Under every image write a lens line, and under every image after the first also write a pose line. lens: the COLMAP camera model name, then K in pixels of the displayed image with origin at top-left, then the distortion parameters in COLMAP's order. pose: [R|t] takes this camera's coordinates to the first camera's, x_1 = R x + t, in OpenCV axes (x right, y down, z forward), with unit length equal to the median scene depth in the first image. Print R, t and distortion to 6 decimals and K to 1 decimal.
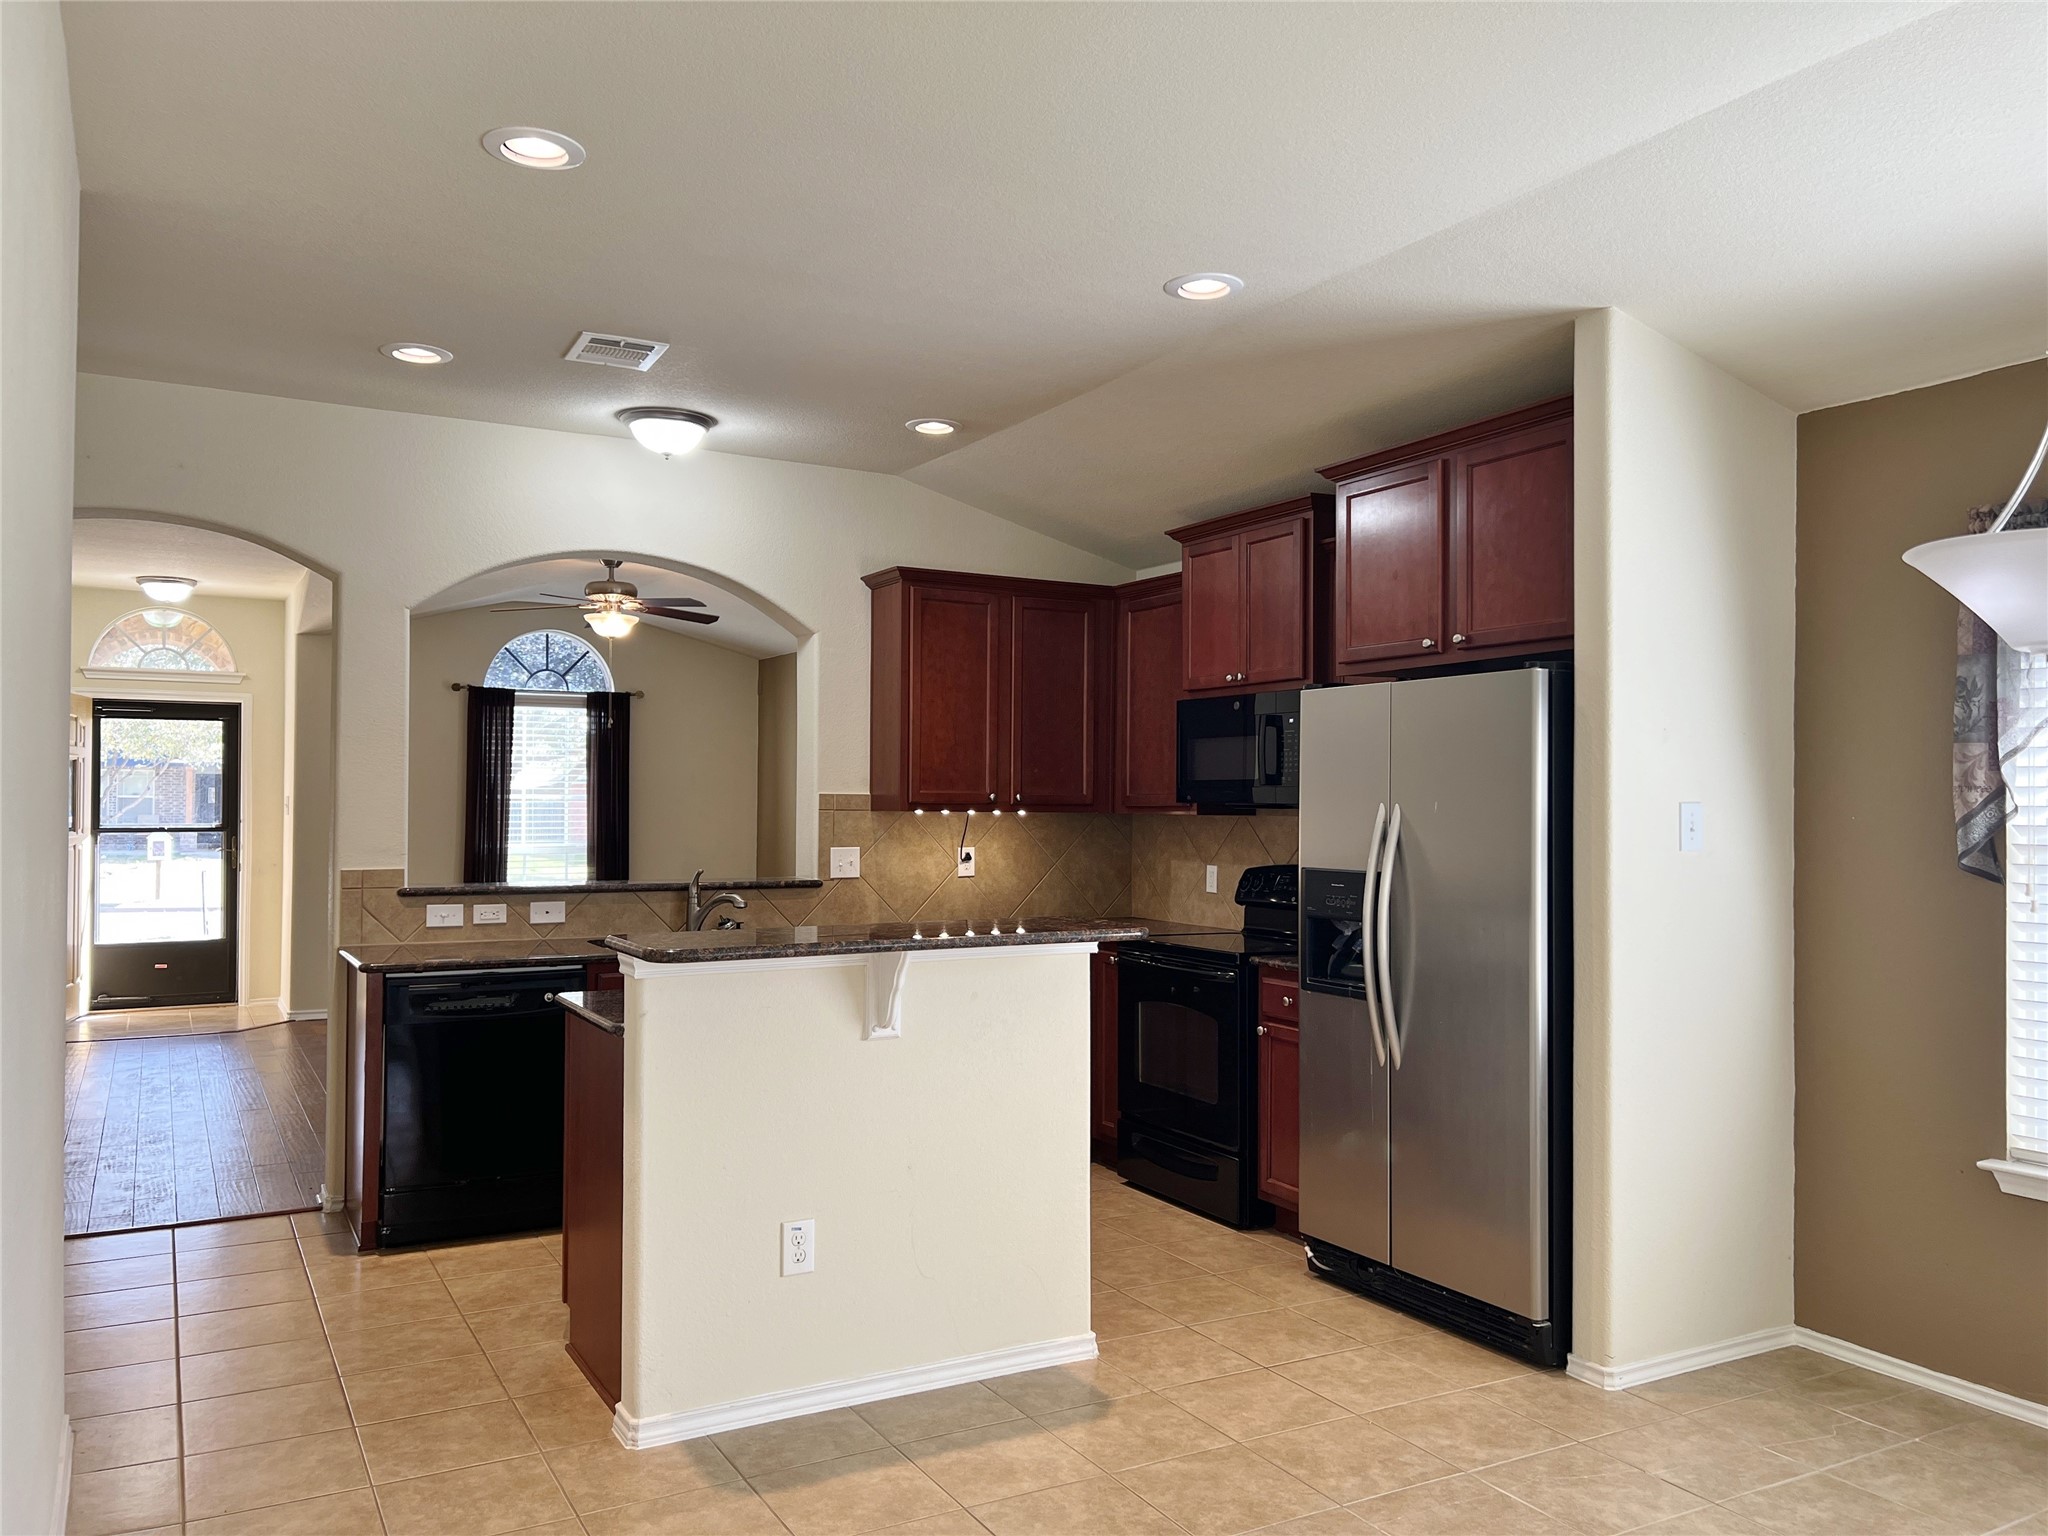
lens RADIAL K [[1546.9, 0, 1026.6], [0, 1546.9, 776.7], [0, 0, 1]] dist [0.062893, -0.067935]
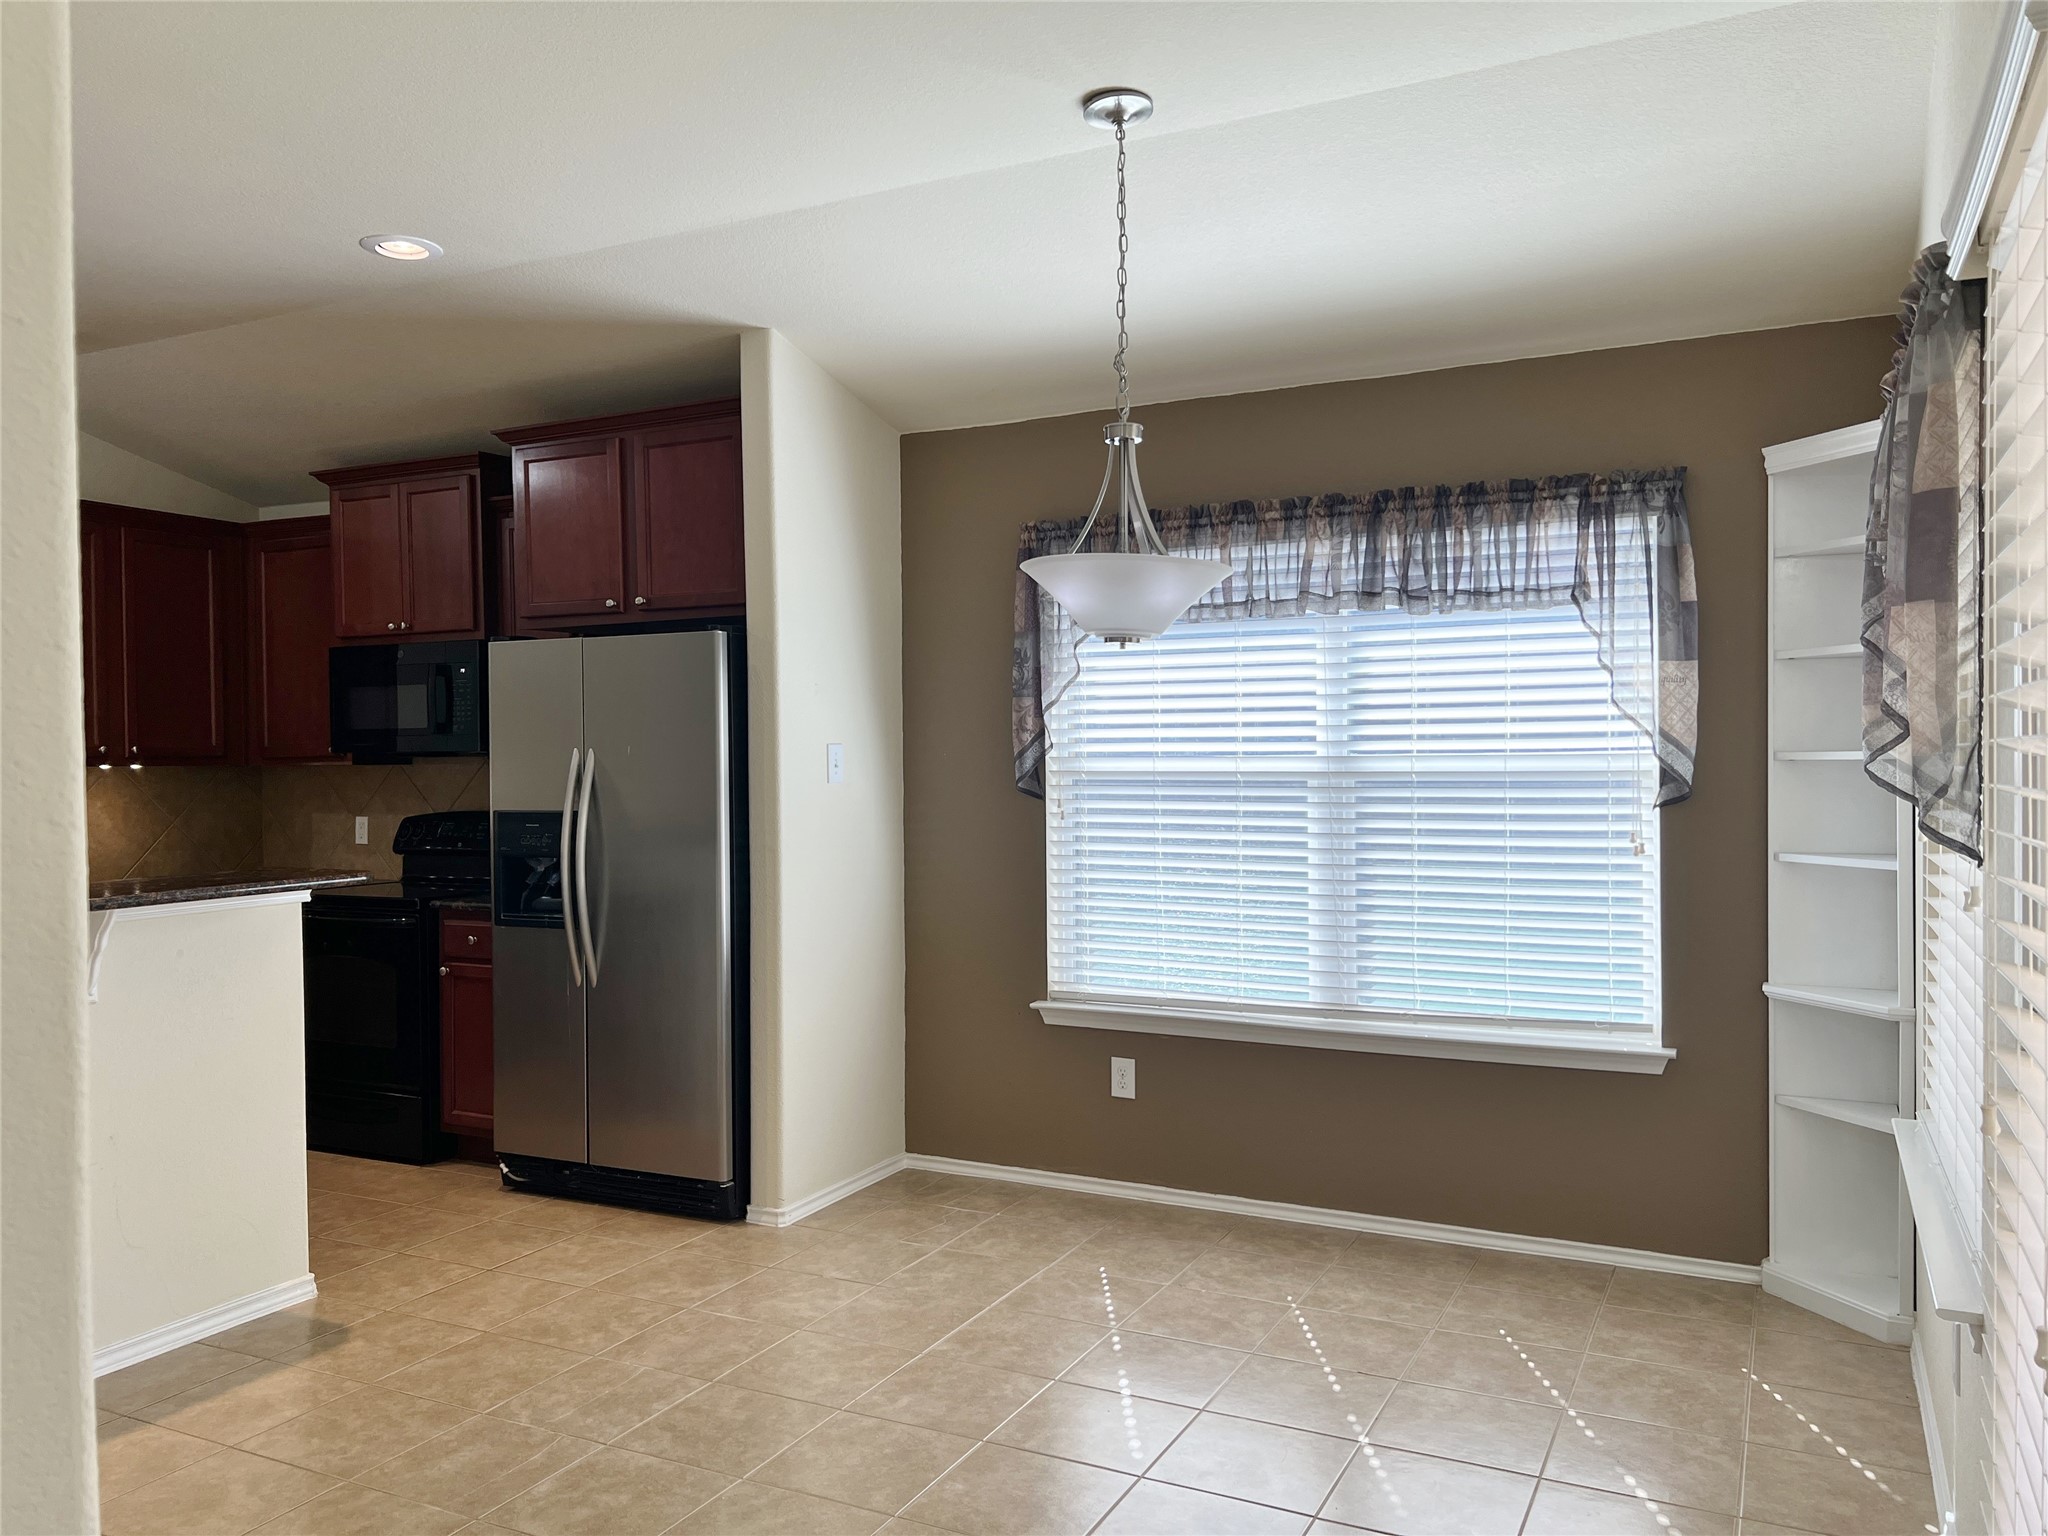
lens RADIAL K [[1546.9, 0, 1026.6], [0, 1546.9, 776.7], [0, 0, 1]] dist [0.062893, -0.067935]
pose [[0.827285, -0.023983, 0.561270, -0.140549], [0.005694, 0.999395, 0.034311, 0.001200], [-0.561754, -0.025189, 0.826921, -0.099184]]
